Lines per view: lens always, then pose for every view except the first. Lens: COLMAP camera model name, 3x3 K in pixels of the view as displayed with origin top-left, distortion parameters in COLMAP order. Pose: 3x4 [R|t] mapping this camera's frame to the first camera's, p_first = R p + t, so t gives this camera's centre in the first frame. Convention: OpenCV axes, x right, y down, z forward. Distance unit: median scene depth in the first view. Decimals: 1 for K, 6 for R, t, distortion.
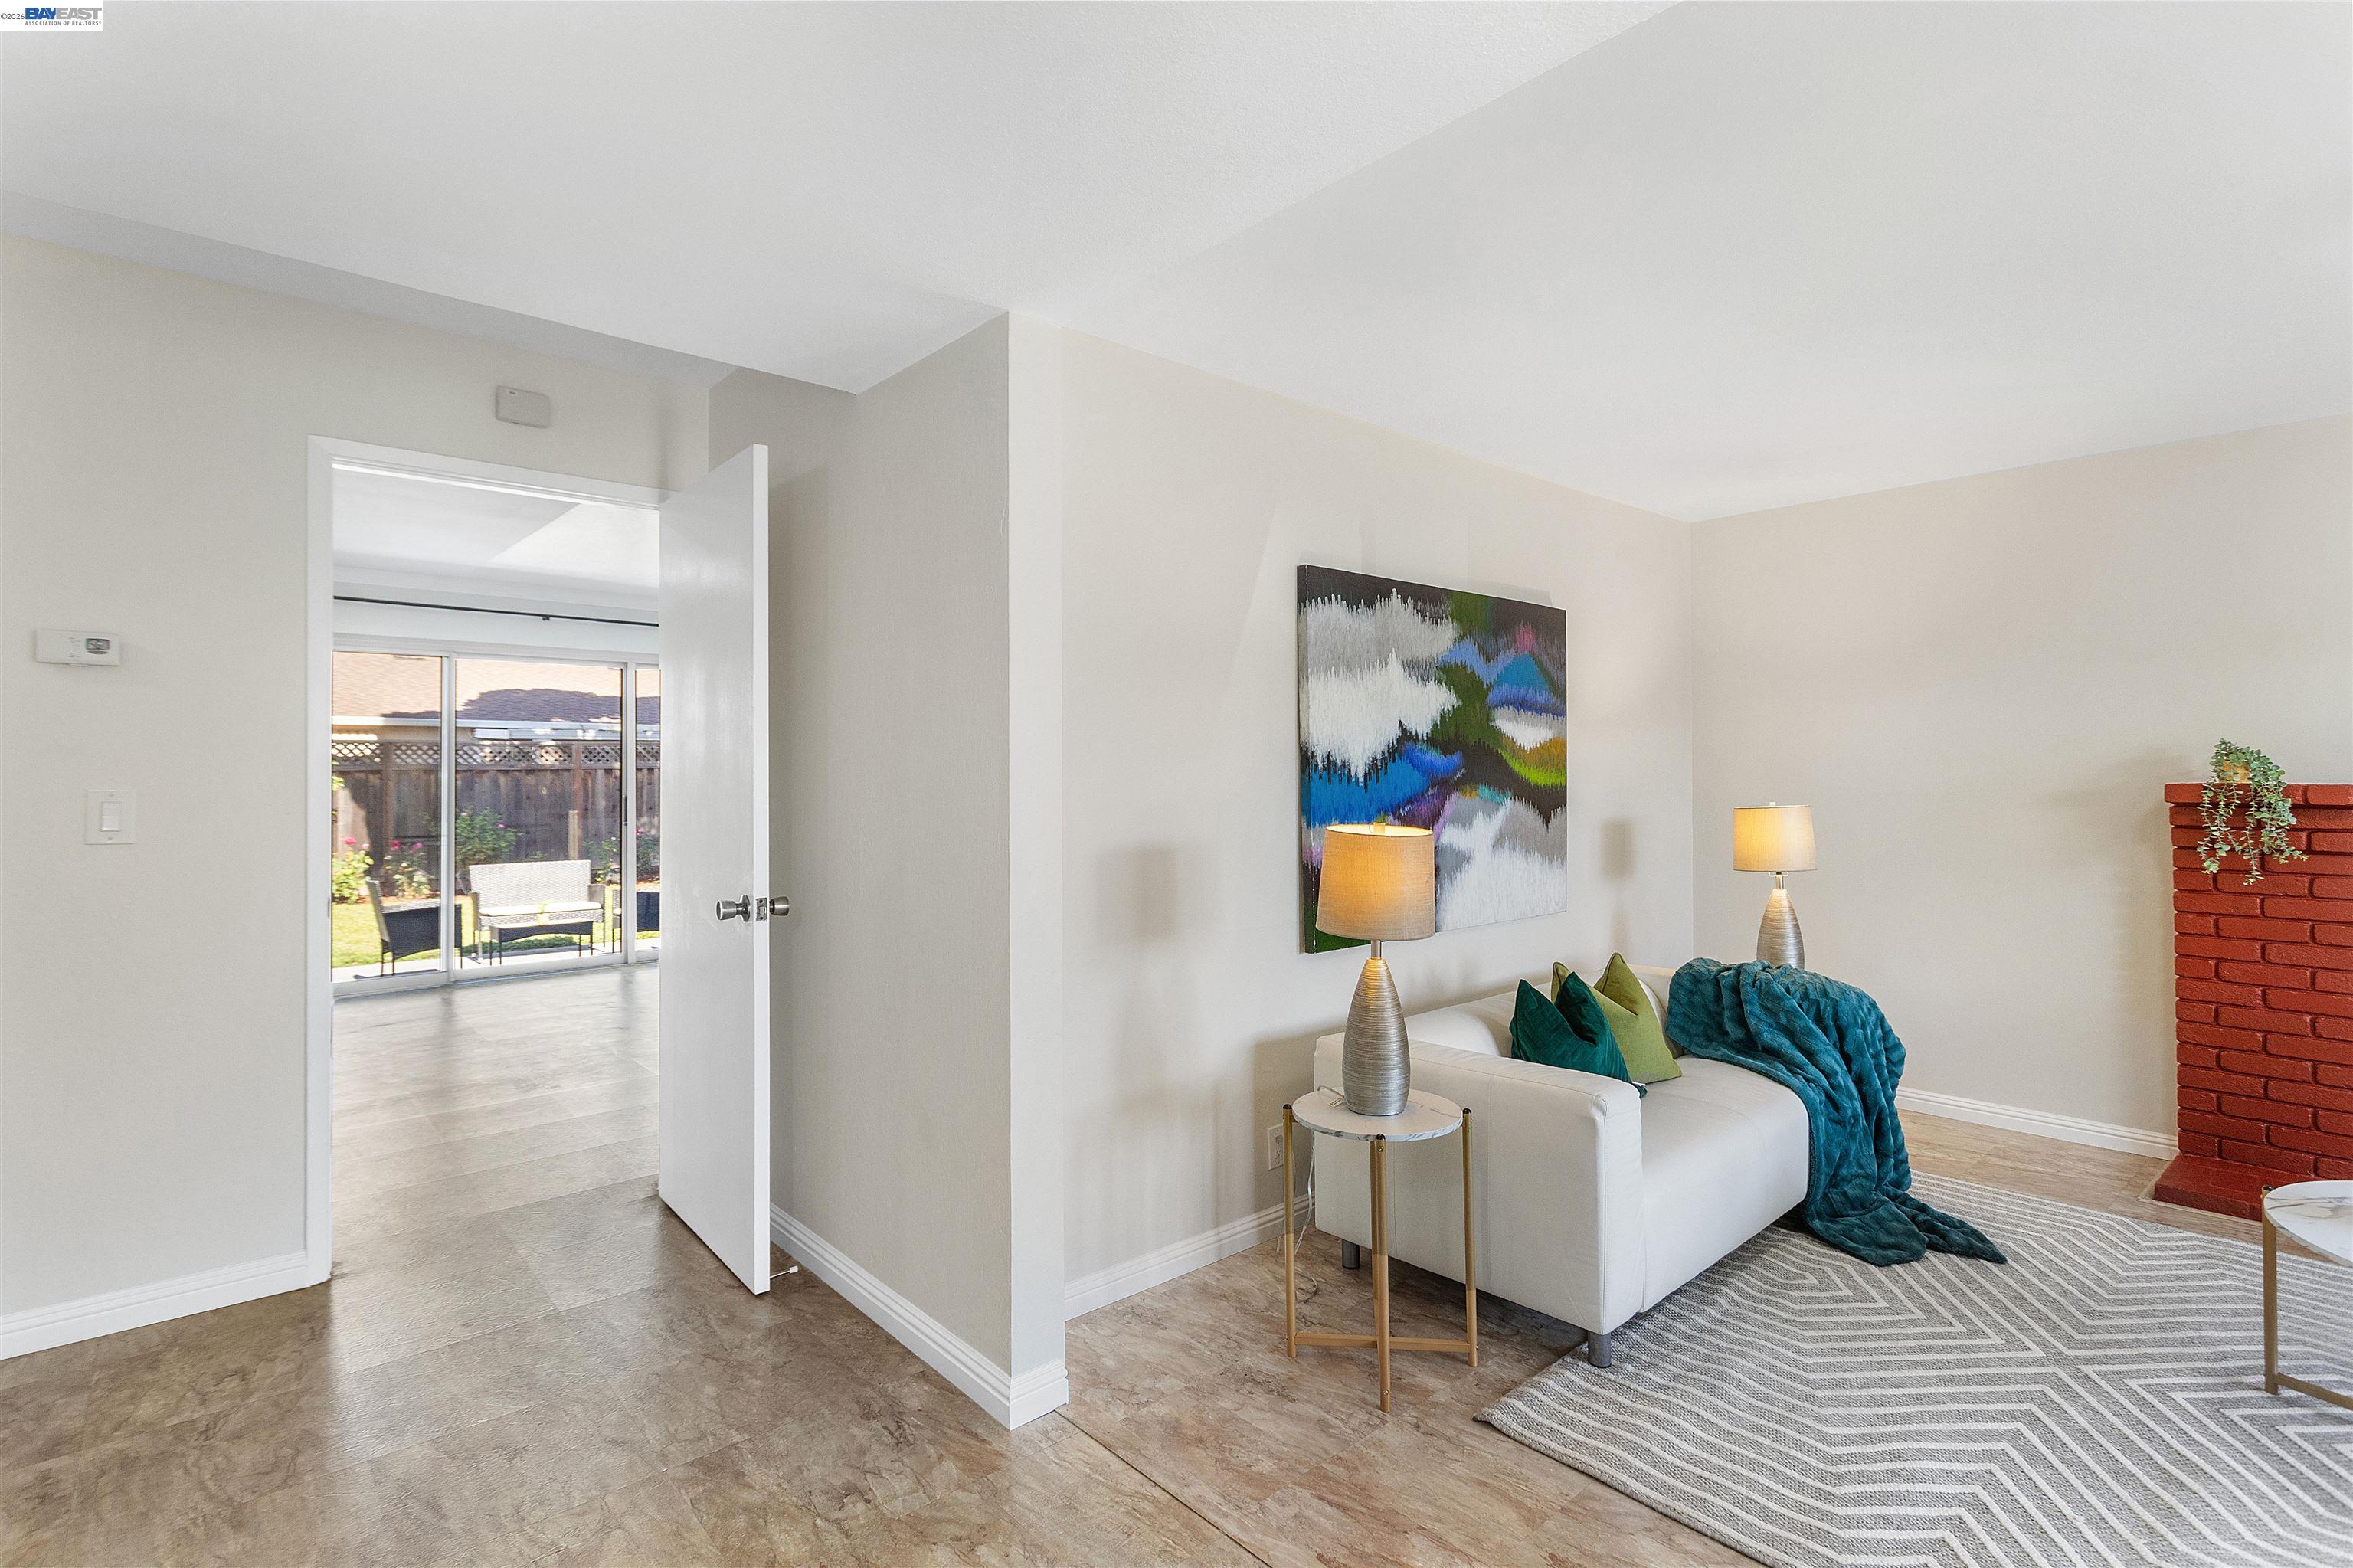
lens RADIAL K [[1127.4, 0, 1187.5], [0, 1127.4, 766.1], [0, 0, 1]] dist [0.001441, 0.001102]
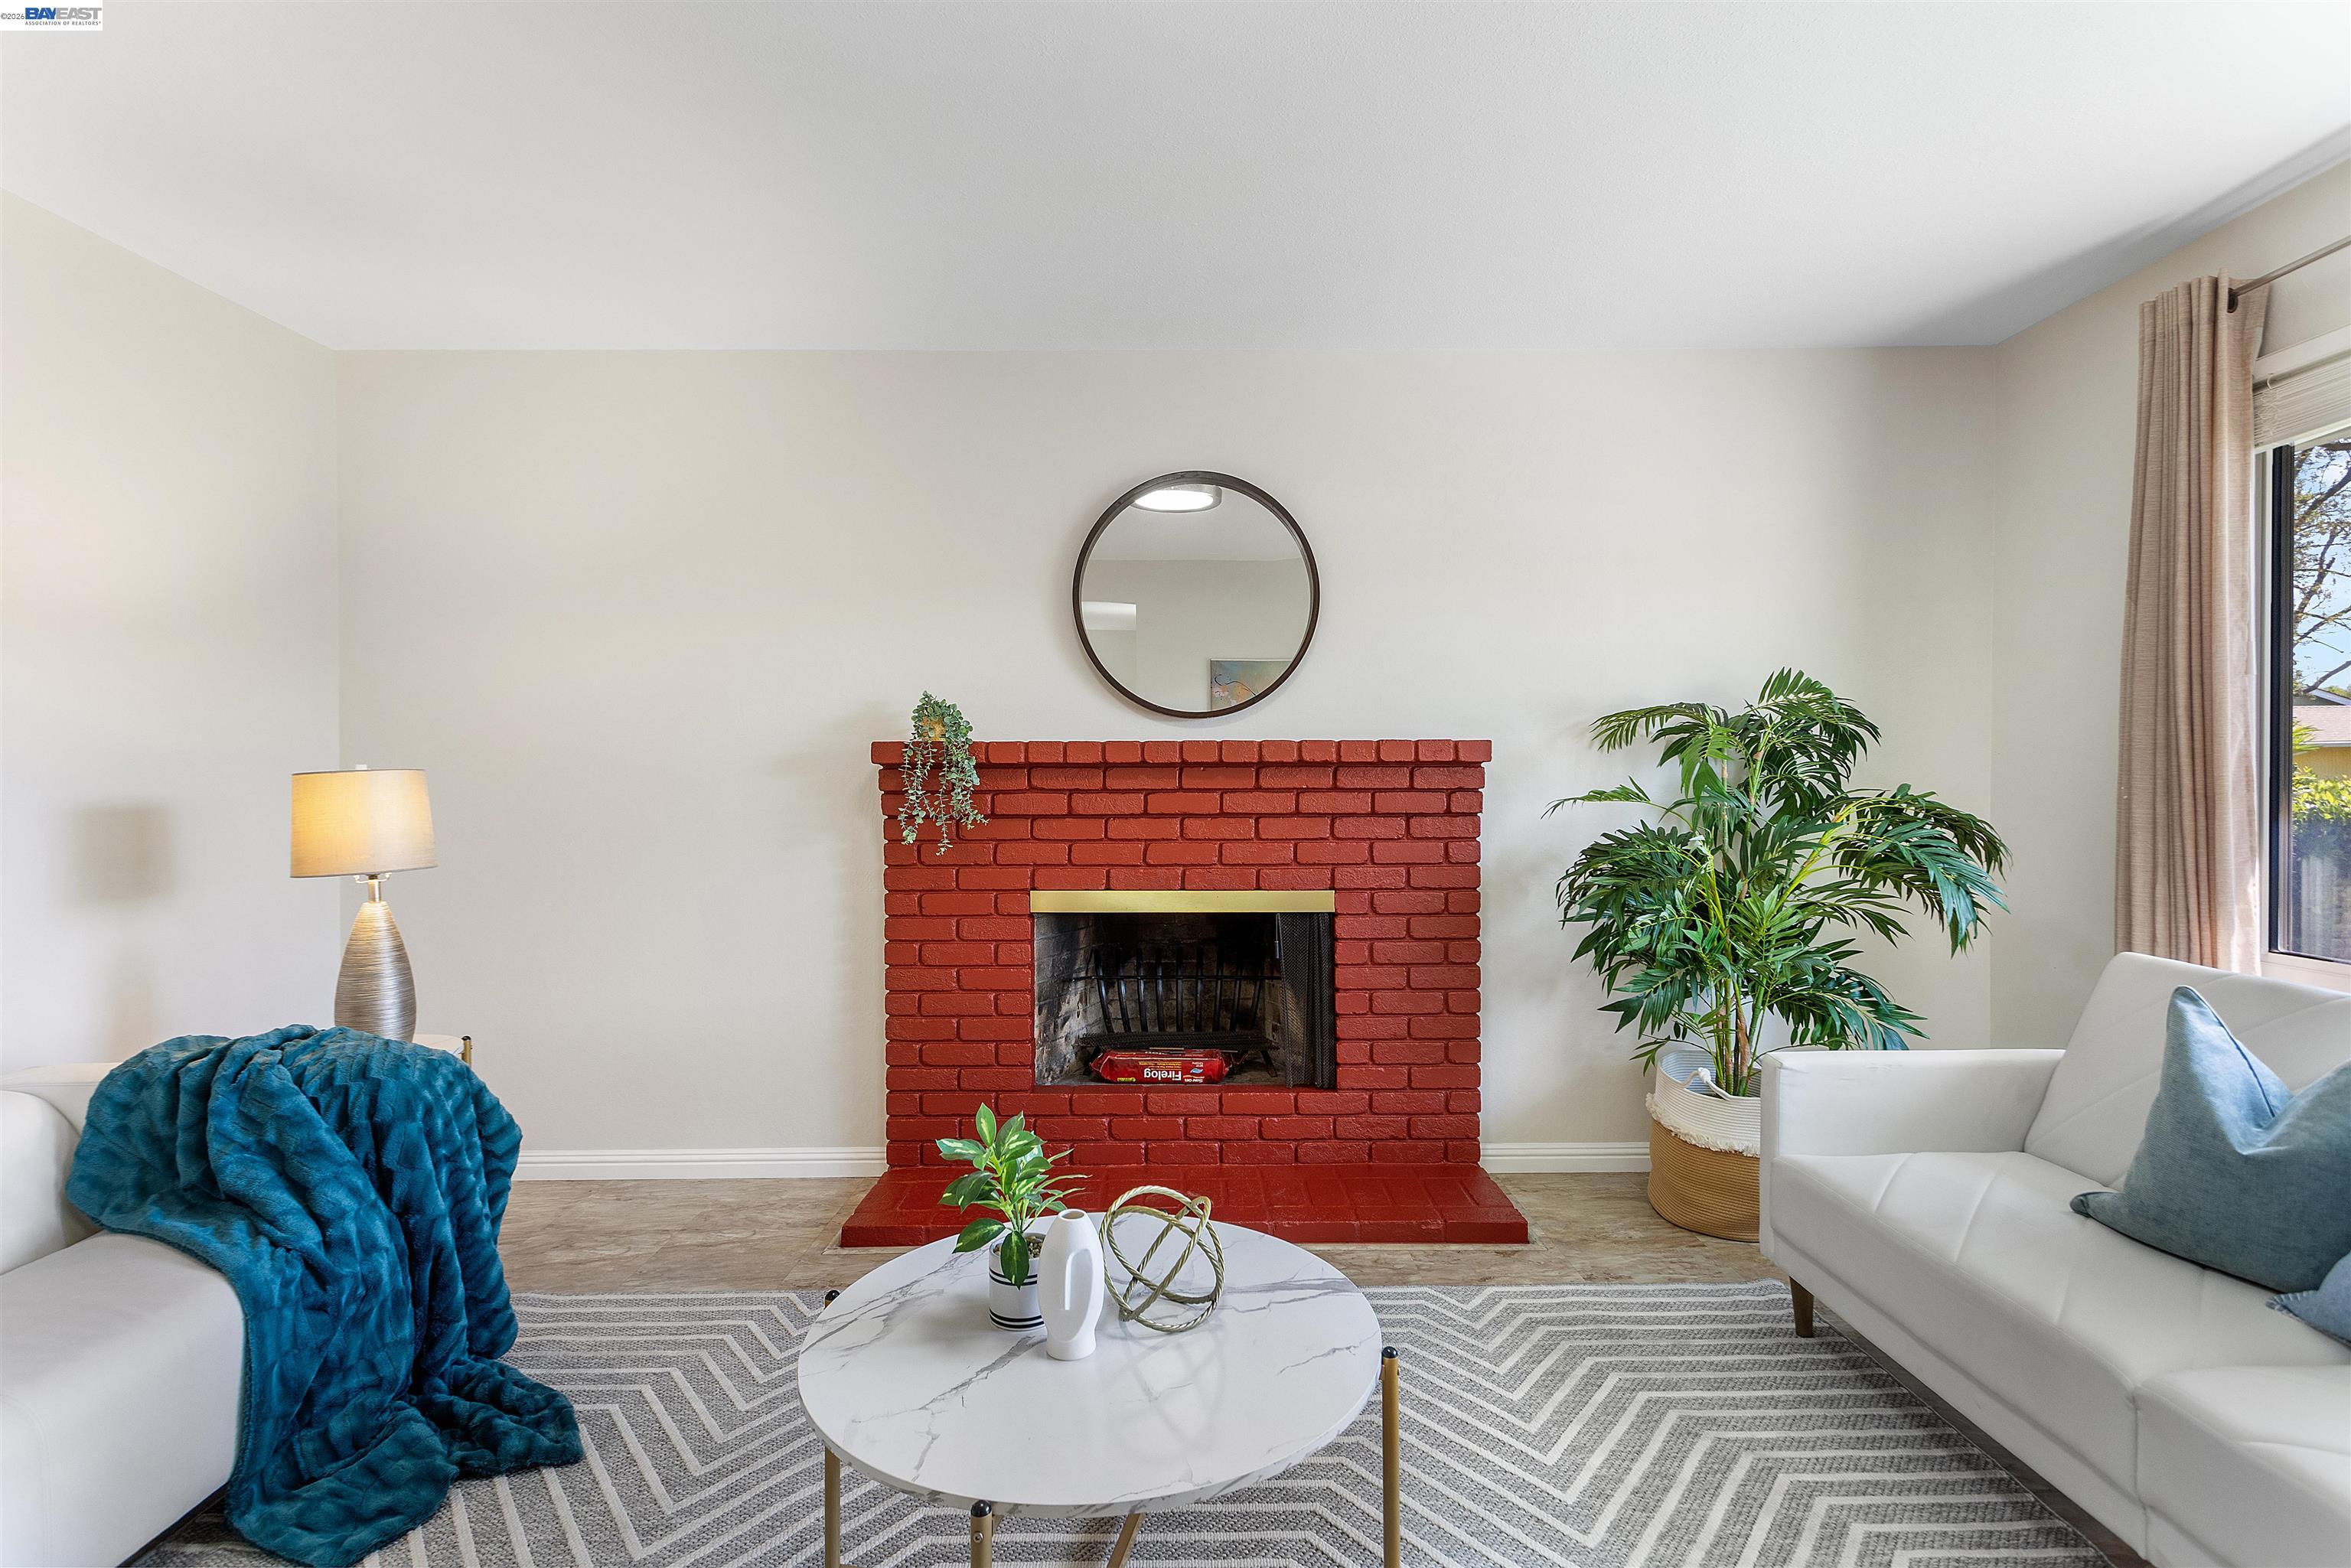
lens RADIAL K [[1126.3, 0, 1189.7], [0, 1126.3, 776.5], [0, 0, 1]] dist [0.001441, 0.001102]
pose [[0.657908, -0.001347, 0.753097, 0.417198], [-0.000240, 0.999998, 0.001998, 0.043396], [-0.753099, -0.001495, 0.657906, 0.281235]]
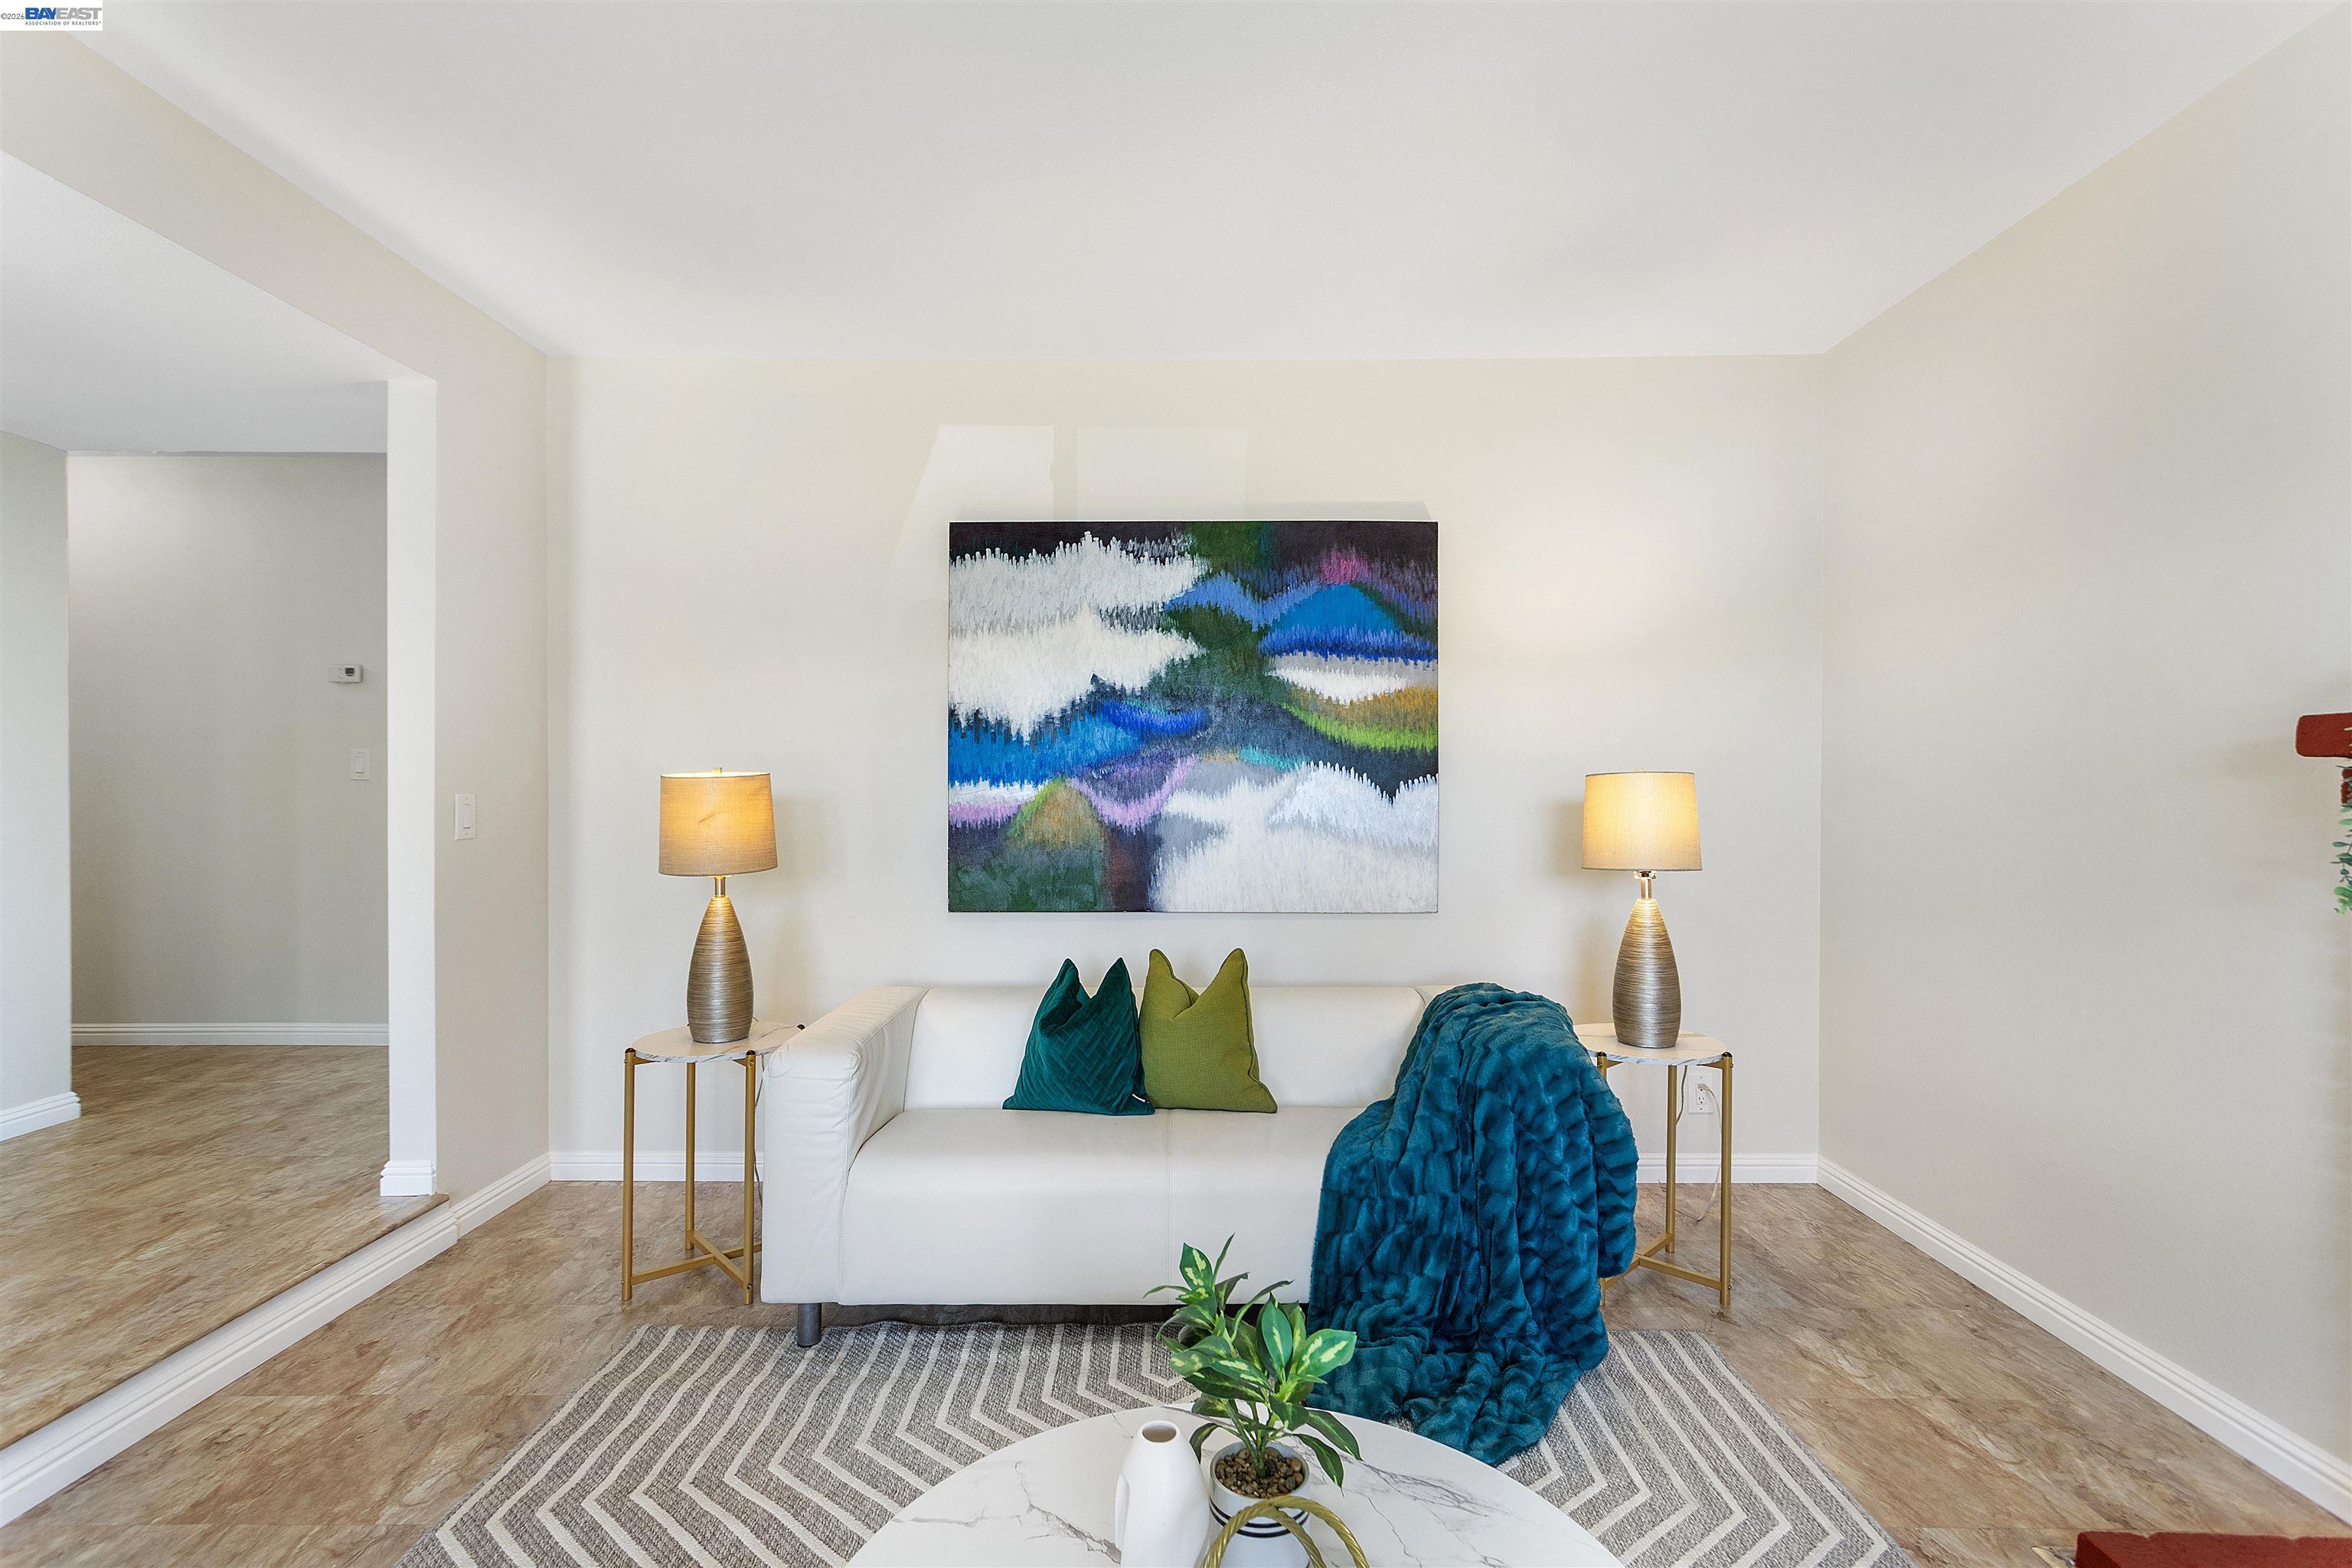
lens RADIAL K [[1126.9, 0, 1181.9], [0, 1126.9, 795.7], [0, 0, 1]] dist [0.001441, 0.001102]
pose [[0.740983, 0.013218, -0.671393, 0.913487], [0.000093, 0.999804, 0.019787, 0.042369], [0.671523, -0.014724, 0.740837, 0.390250]]
